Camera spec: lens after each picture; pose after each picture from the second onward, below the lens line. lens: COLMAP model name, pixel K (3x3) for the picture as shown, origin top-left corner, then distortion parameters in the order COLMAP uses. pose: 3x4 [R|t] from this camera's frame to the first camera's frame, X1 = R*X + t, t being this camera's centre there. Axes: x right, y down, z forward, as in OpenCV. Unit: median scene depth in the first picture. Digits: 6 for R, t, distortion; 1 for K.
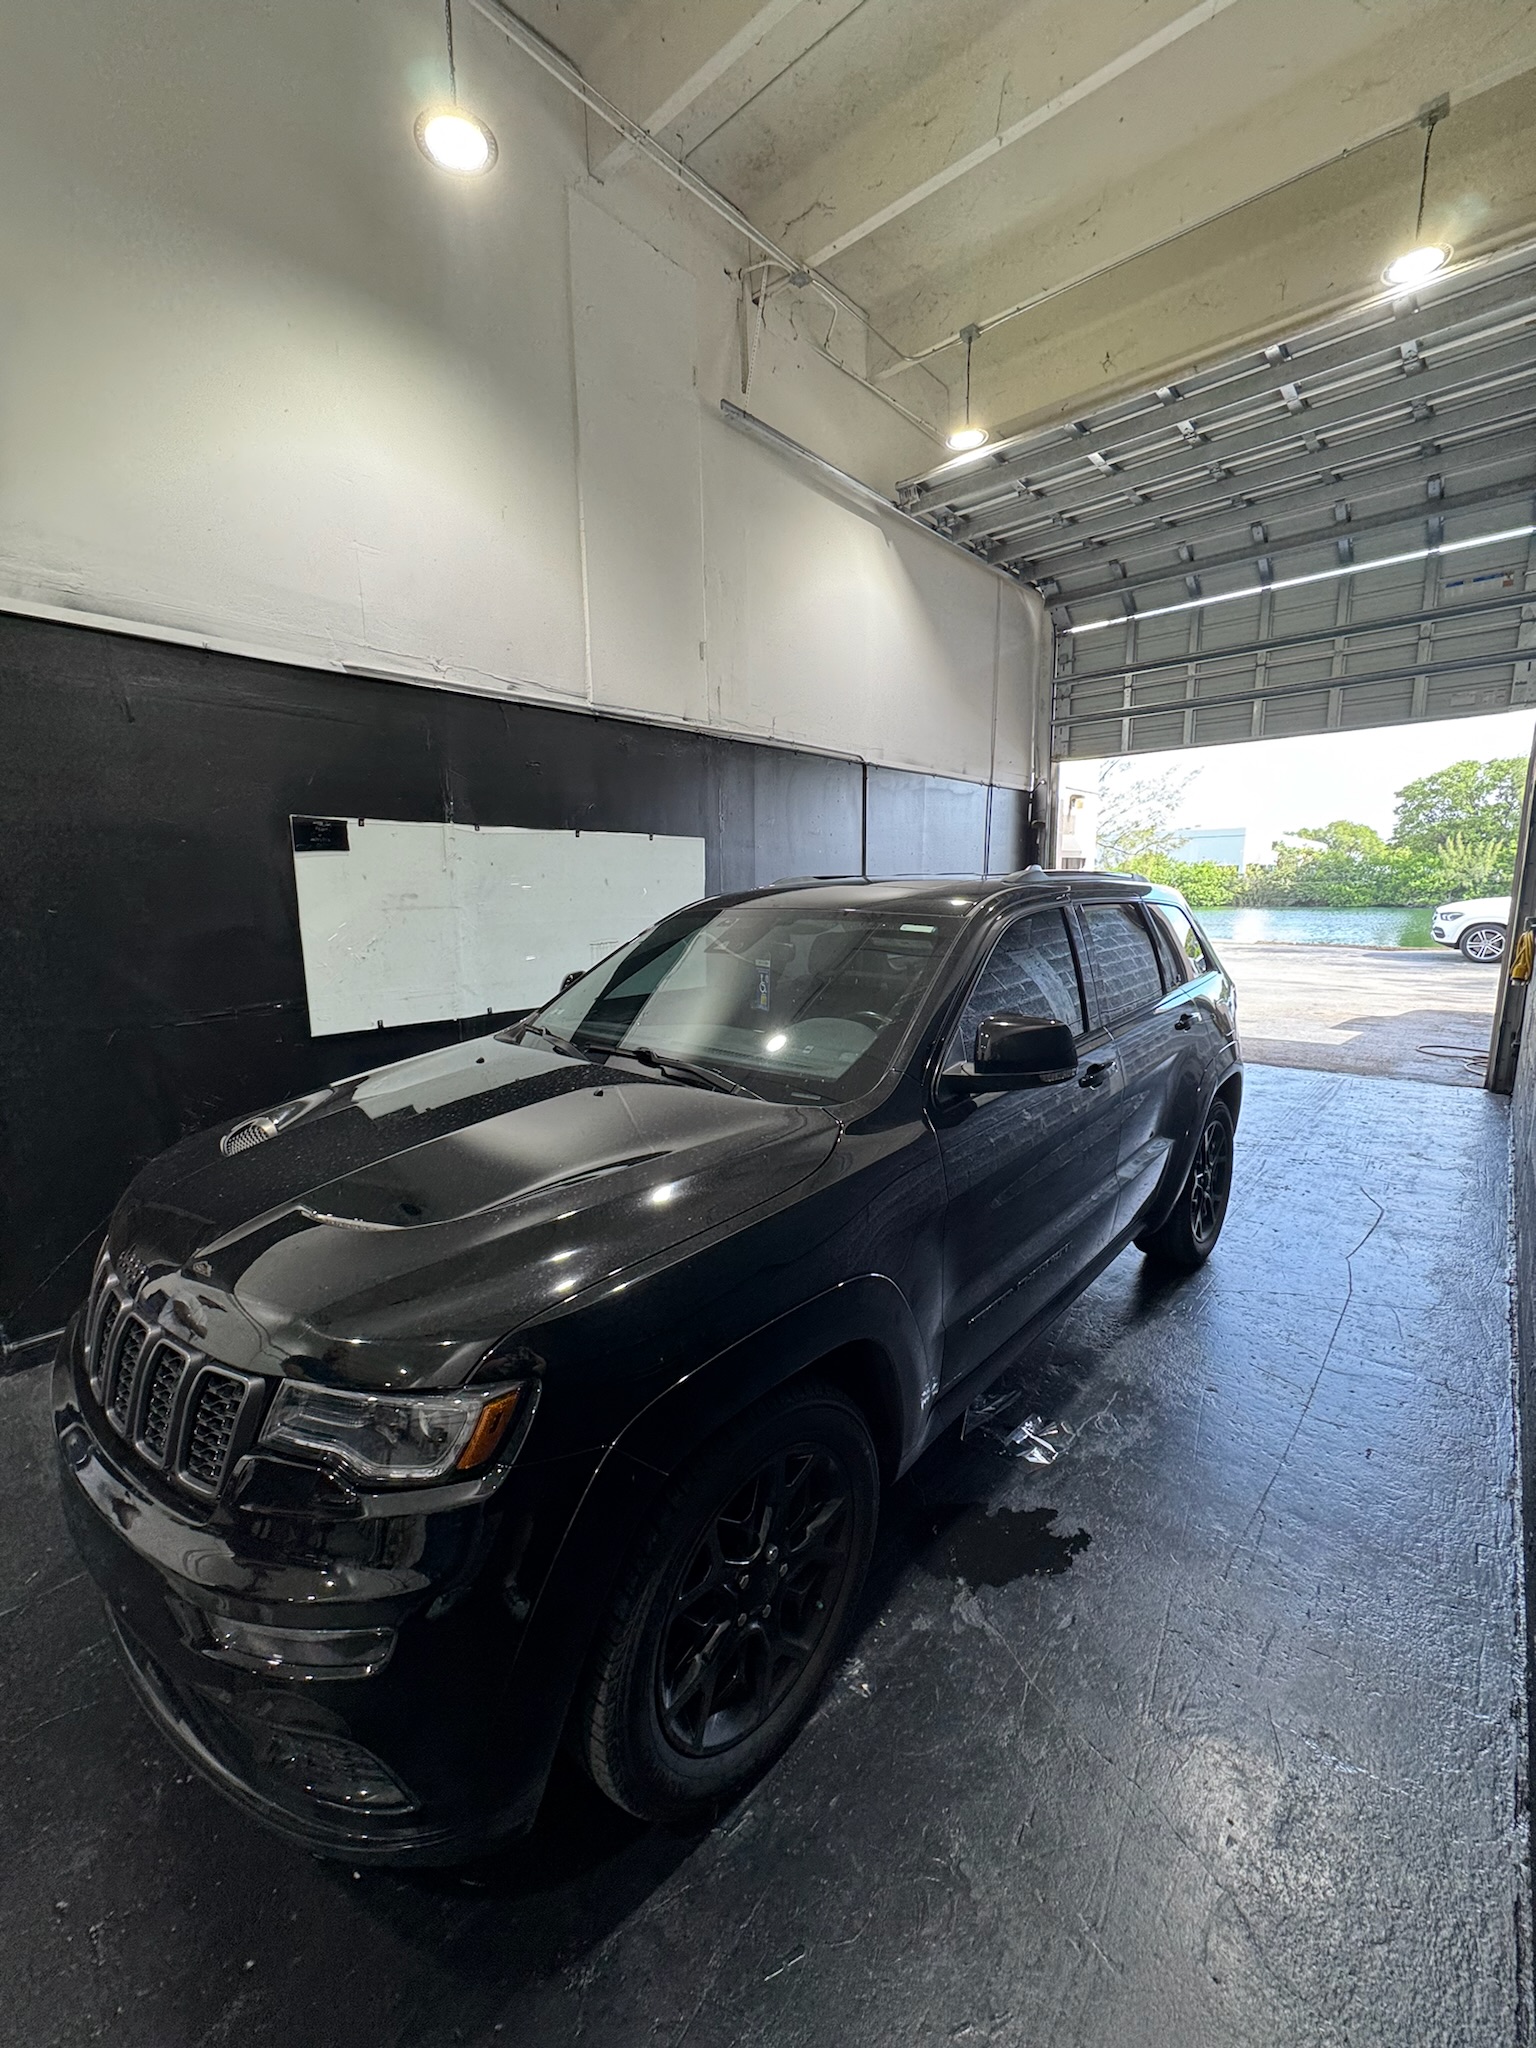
lens RADIAL K [[814.1, 0, 770.3], [0, 814.1, 1026.9], [0, 0, 1]] dist [-0.006983, 0.000133]
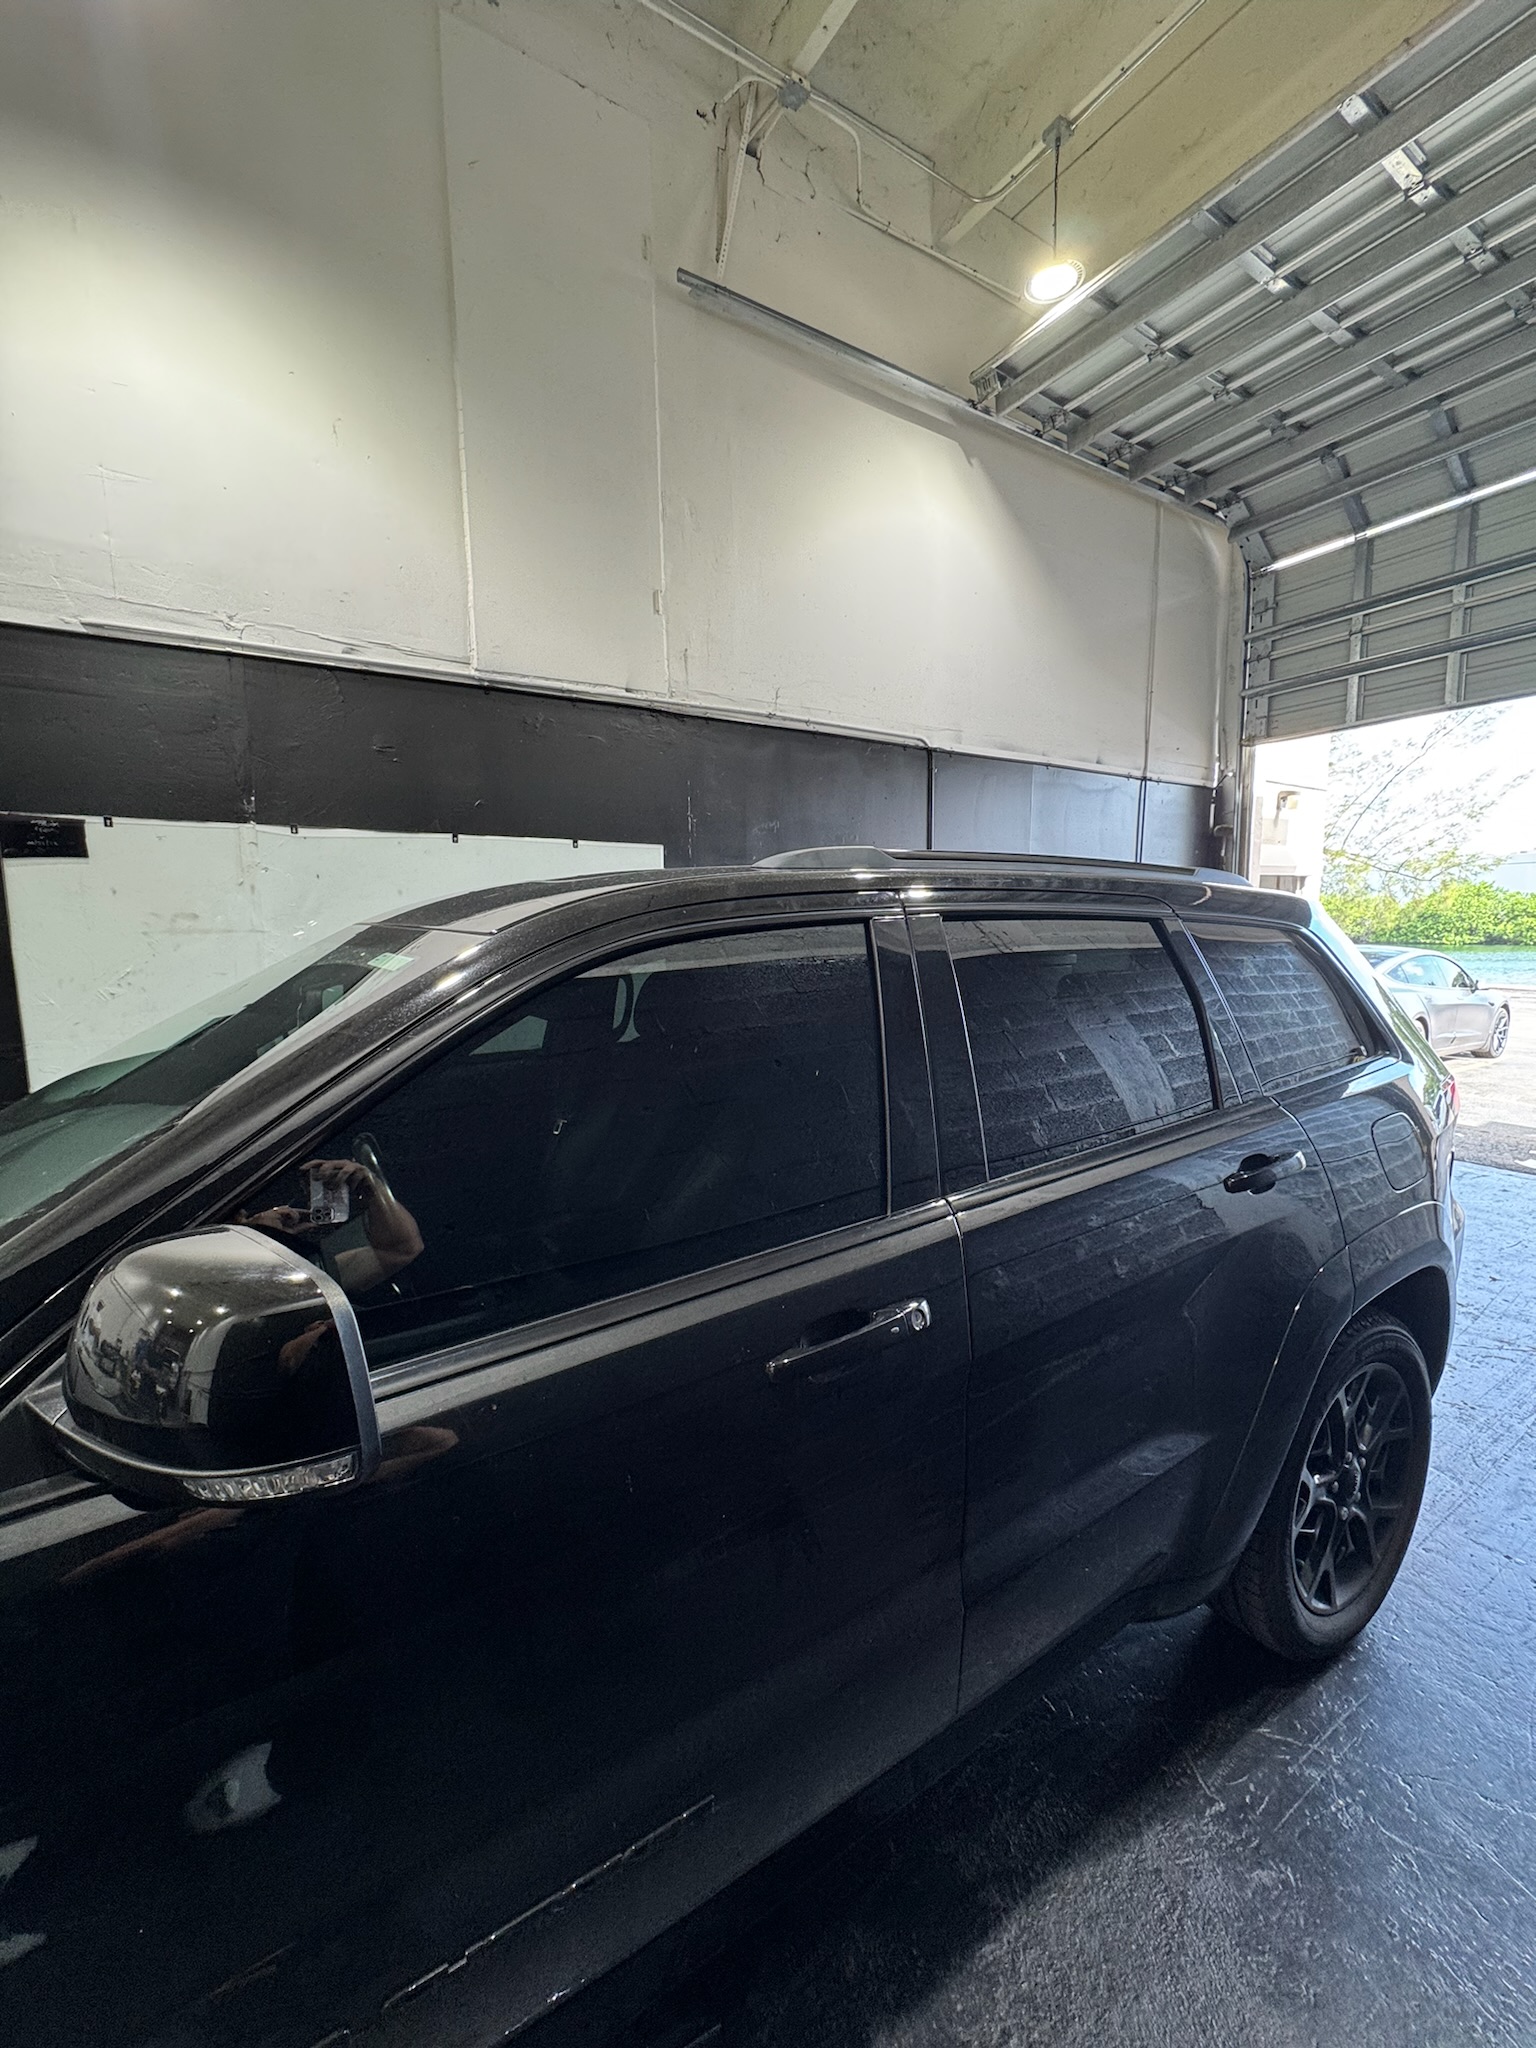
lens RADIAL K [[814.1, 0, 770.3], [0, 814.1, 1026.9], [0, 0, 1]] dist [-0.006983, 0.000133]
pose [[0.961958, 0.033588, -0.271125, 0.224582], [-0.045304, 0.998285, -0.037067, -0.036907], [0.269415, 0.047940, 0.961830, 0.292680]]
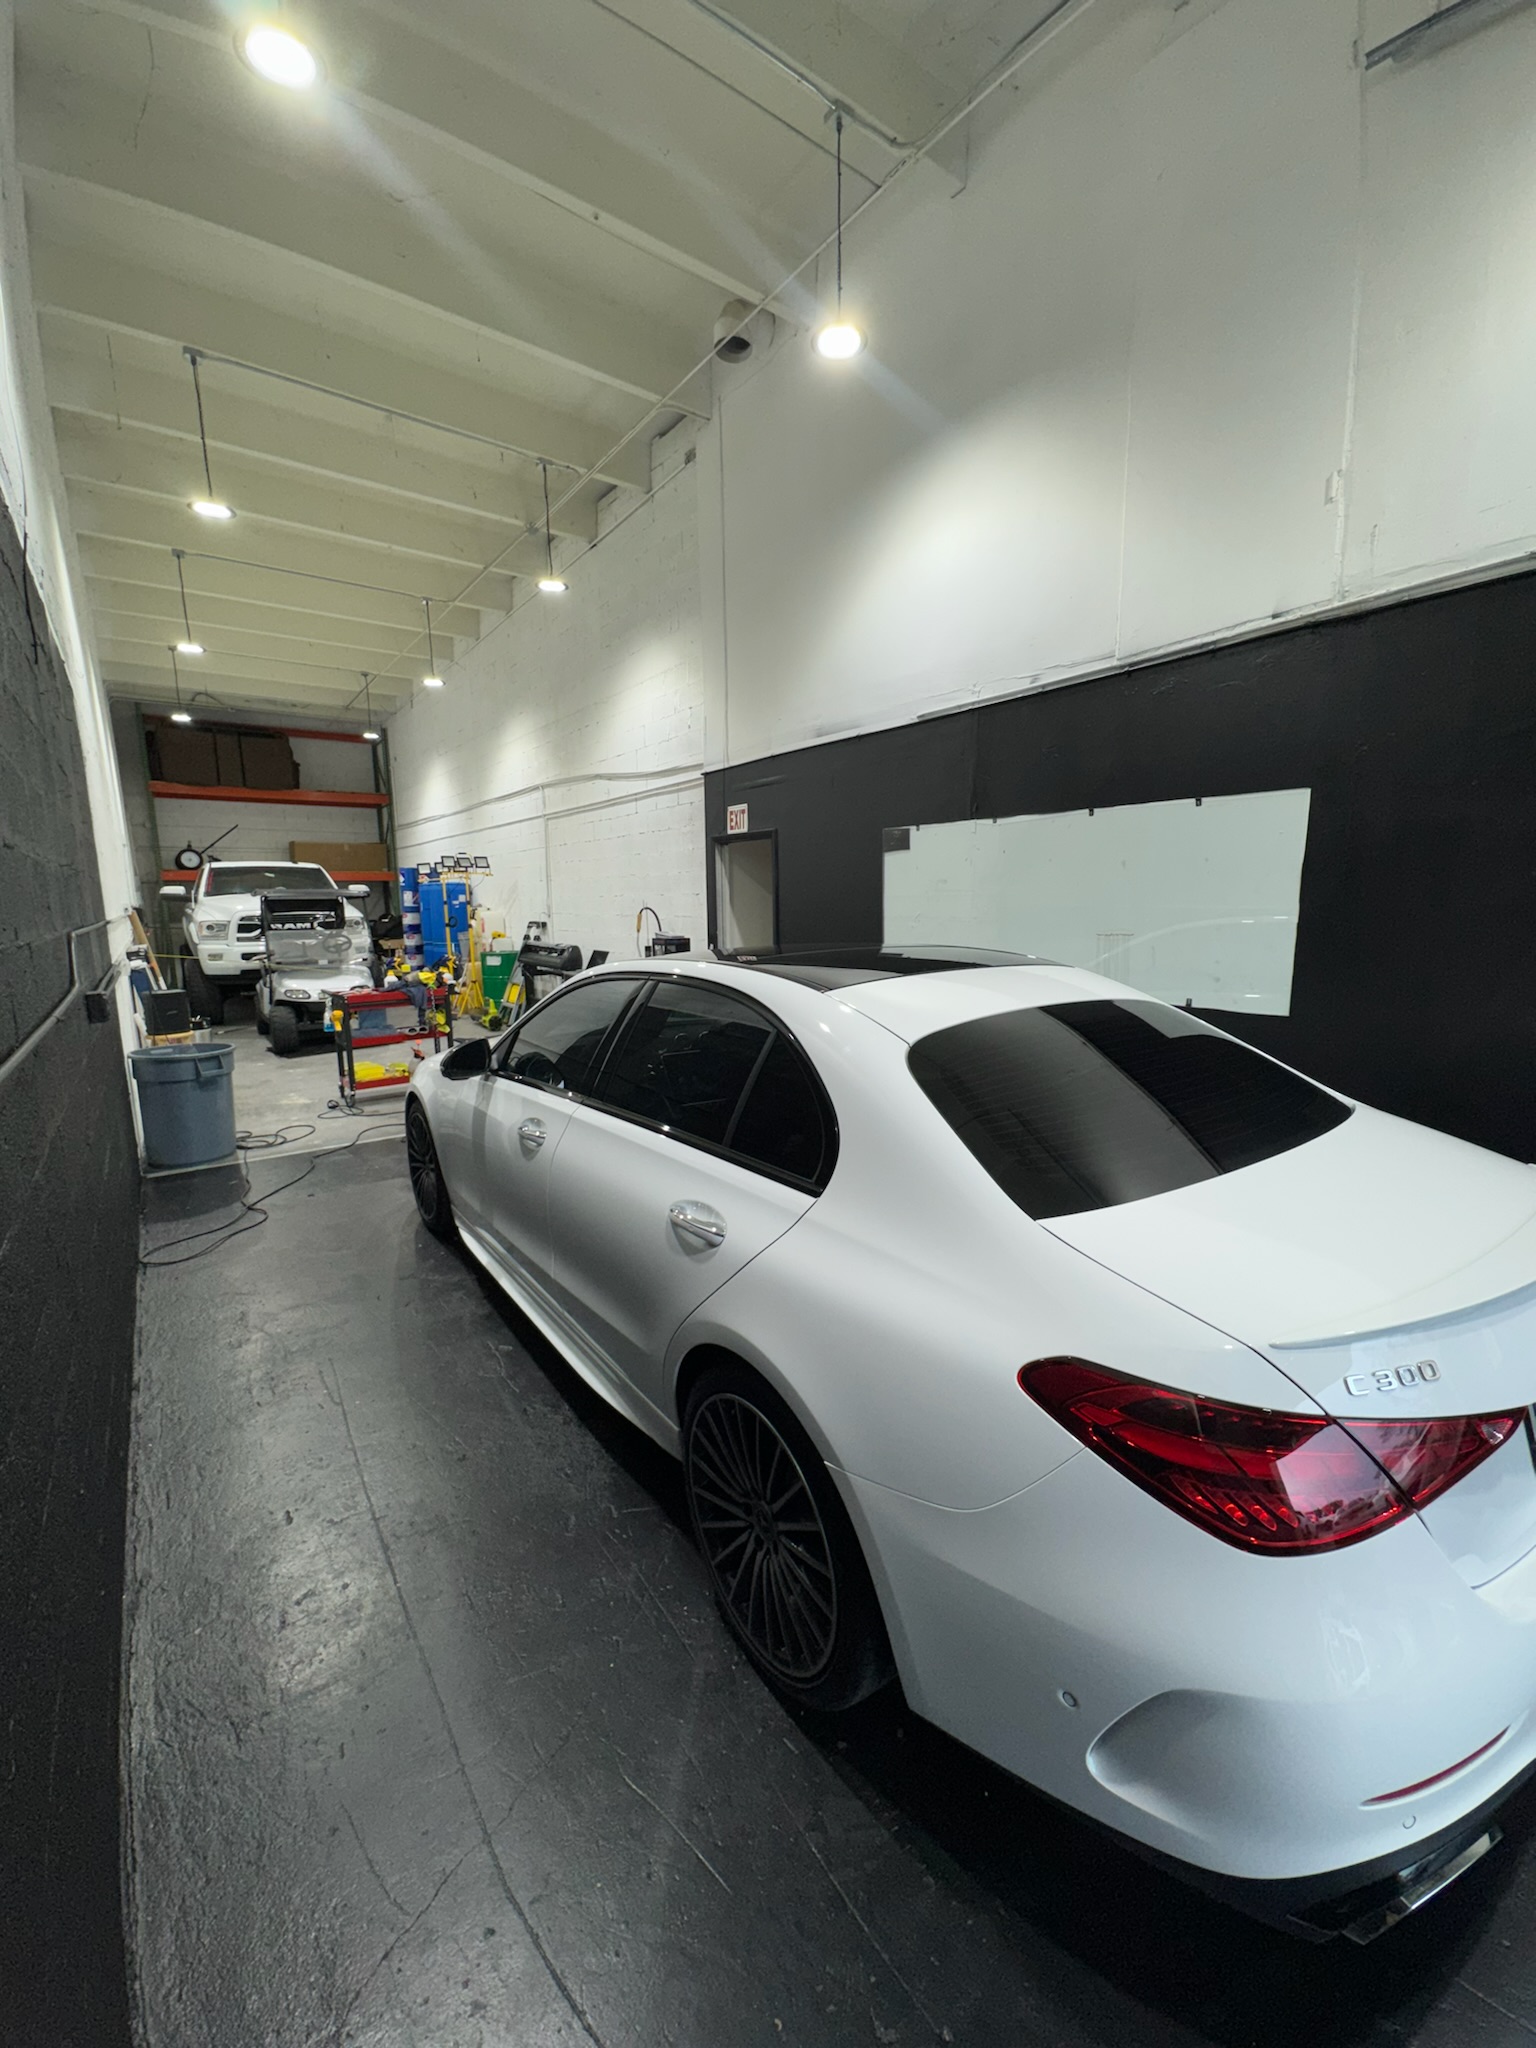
lens RADIAL K [[809.6, 0, 770.4], [0, 809.6, 1022.9], [0, 0, 1]] dist [0.013822, -0.006876]
pose [[-0.193338, 0.168696, -0.966521, 0.639908], [-0.147088, 0.968991, 0.198550, -0.113748], [0.970044, 0.180551, -0.162529, 0.709187]]
